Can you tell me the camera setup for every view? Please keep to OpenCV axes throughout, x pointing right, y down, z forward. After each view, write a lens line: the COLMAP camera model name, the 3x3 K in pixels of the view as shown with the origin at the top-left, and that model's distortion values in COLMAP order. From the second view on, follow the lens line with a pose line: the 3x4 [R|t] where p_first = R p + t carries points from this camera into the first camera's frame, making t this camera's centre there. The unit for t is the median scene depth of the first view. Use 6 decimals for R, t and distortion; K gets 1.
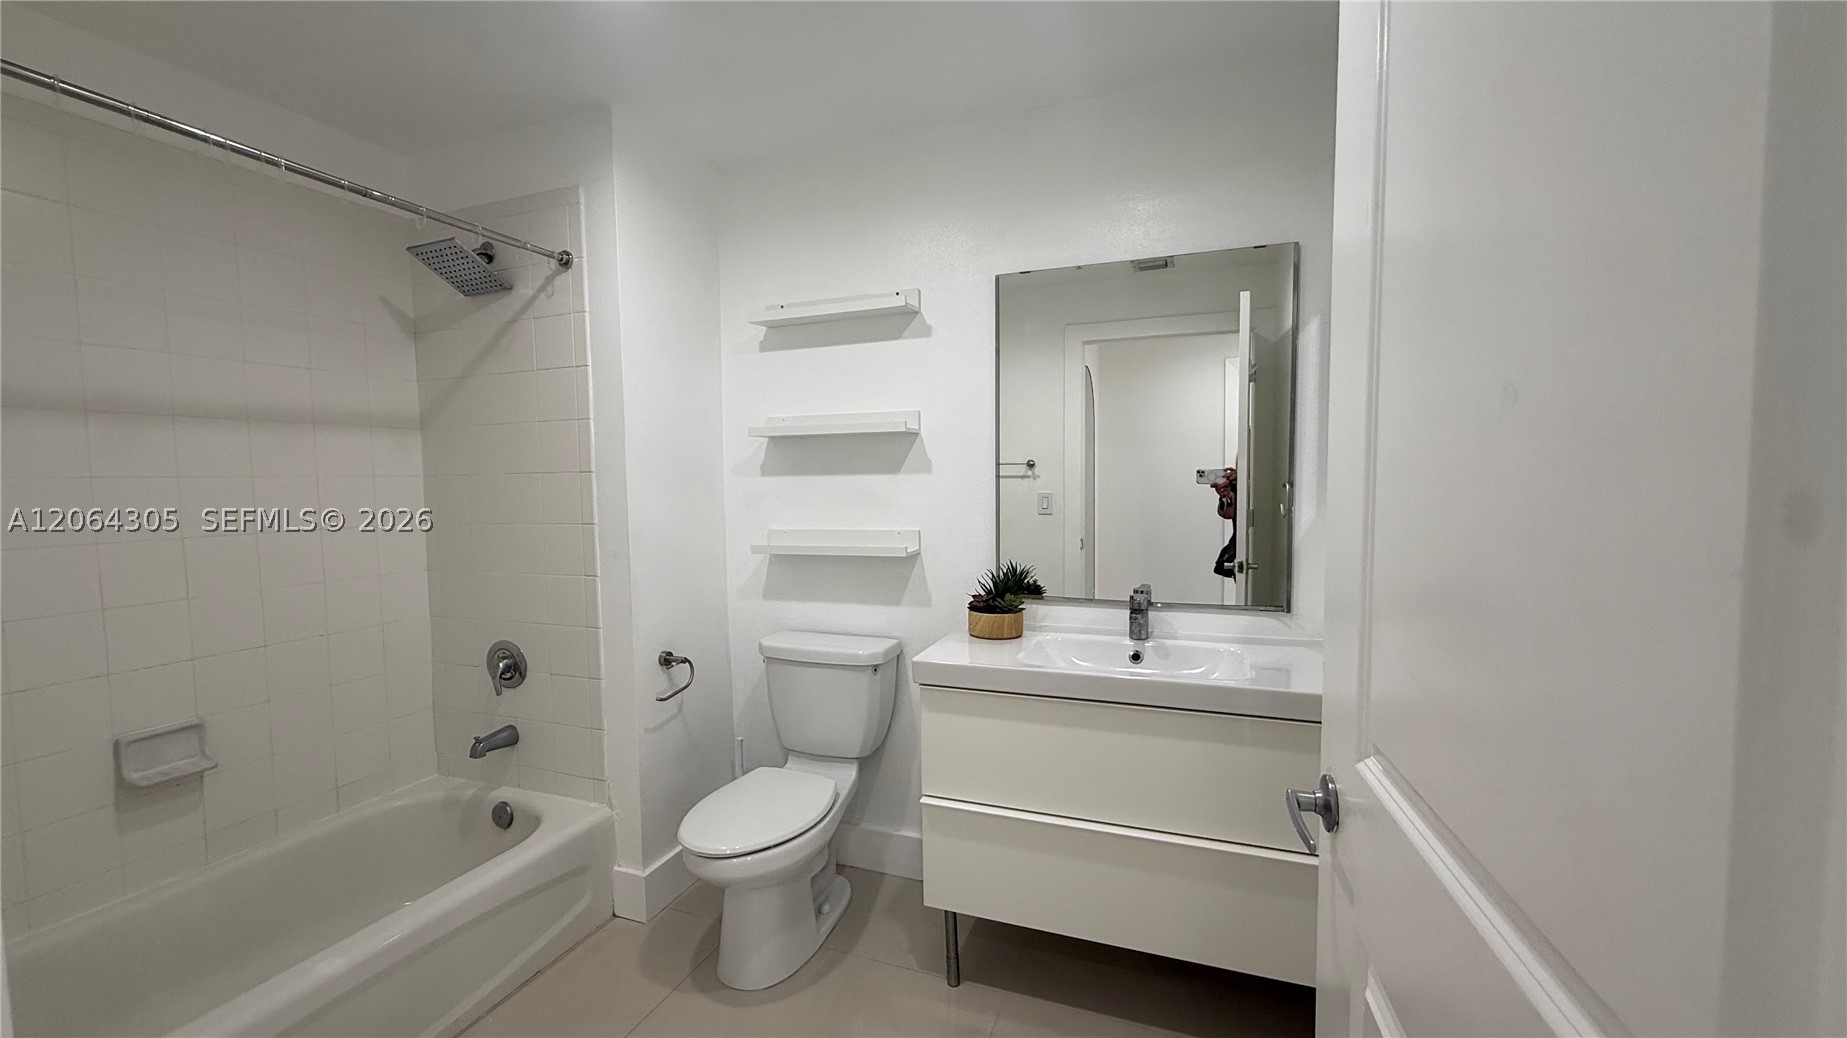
lens RADIAL K [[732.2, 0, 917.5], [0, 732.2, 522.5], [0, 0, 1]] dist [-0.001004, -0.000502]
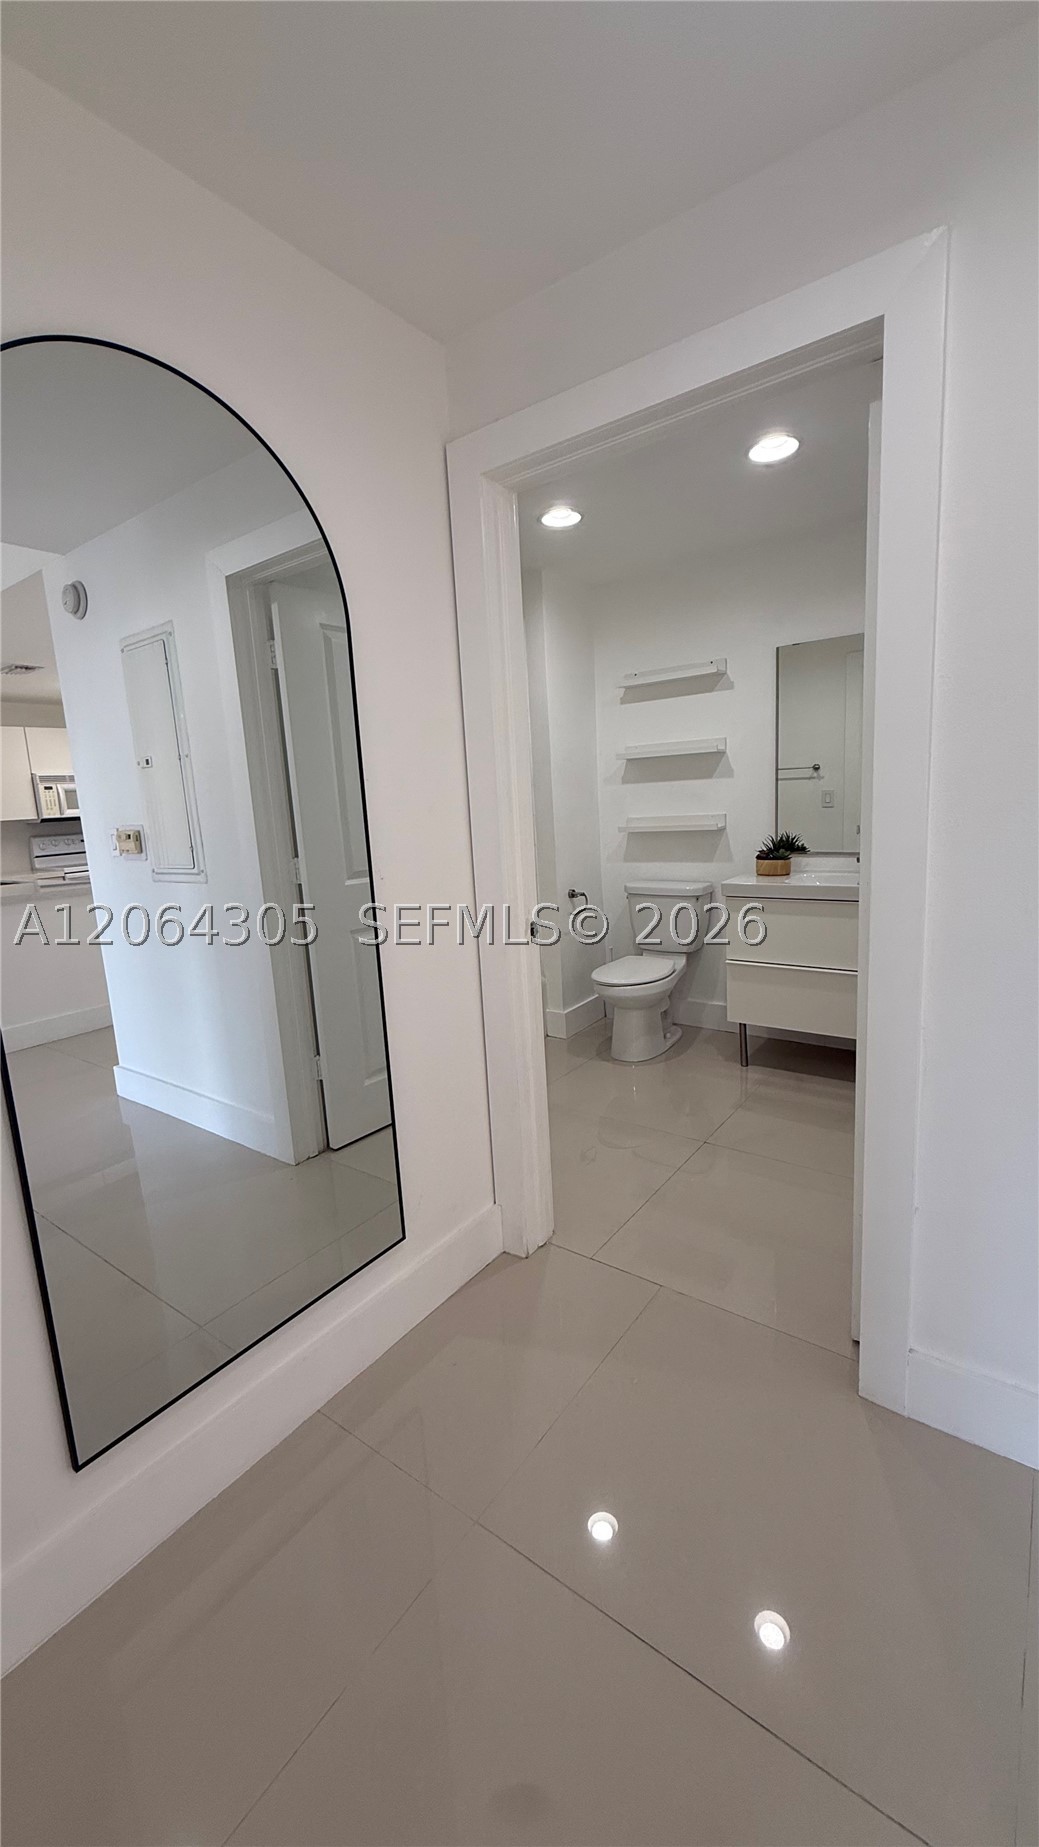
lens RADIAL K [[732.2, 0, 519.6], [0, 732.2, 916.8], [0, 0, 1]] dist [-0.001004, -0.000502]
pose [[0.964331, 0.003578, -0.264674, -0.006401], [0.025138, 0.994151, 0.105029, 0.056393], [0.263502, -0.107936, 0.958601, -0.682396]]
